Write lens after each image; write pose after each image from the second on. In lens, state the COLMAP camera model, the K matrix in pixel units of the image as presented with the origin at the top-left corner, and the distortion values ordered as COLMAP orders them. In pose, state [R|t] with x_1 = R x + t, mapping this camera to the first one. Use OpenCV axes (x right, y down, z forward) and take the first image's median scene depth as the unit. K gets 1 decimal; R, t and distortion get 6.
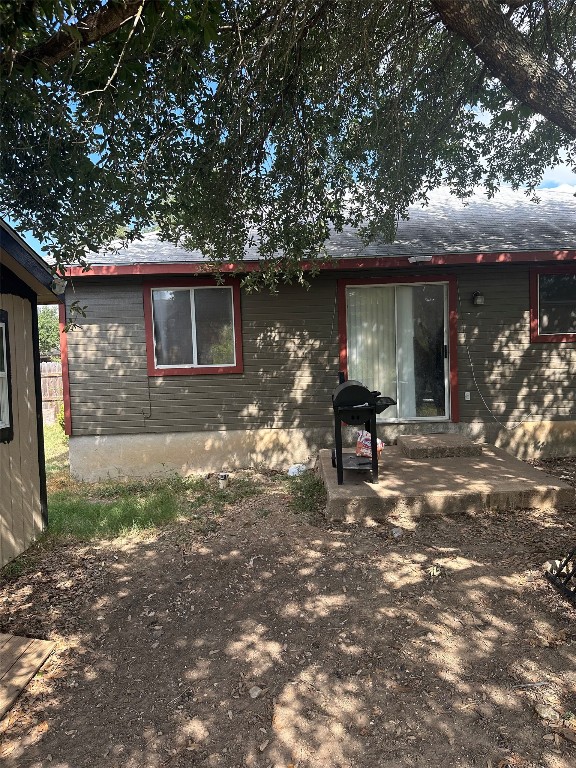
lens RADIAL K [[526.7, 0, 286.8], [0, 526.7, 388.3], [0, 0, 1]] dist [0.070664, -0.094172]
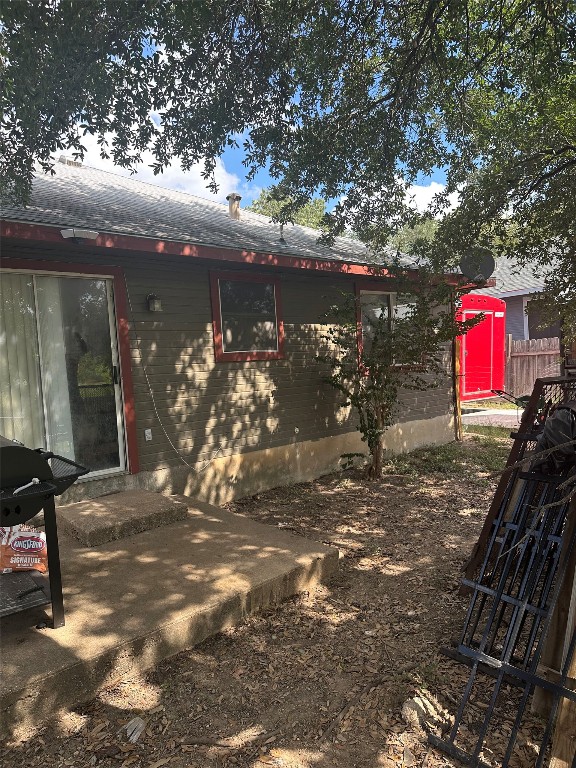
lens RADIAL K [[526.7, 0, 286.8], [0, 526.7, 388.3], [0, 0, 1]] dist [0.070664, -0.094172]
pose [[0.733048, -0.045113, 0.678679, -0.013805], [0.070876, 0.997432, -0.010253, -0.029170], [-0.676474, 0.055618, 0.734363, 0.332757]]
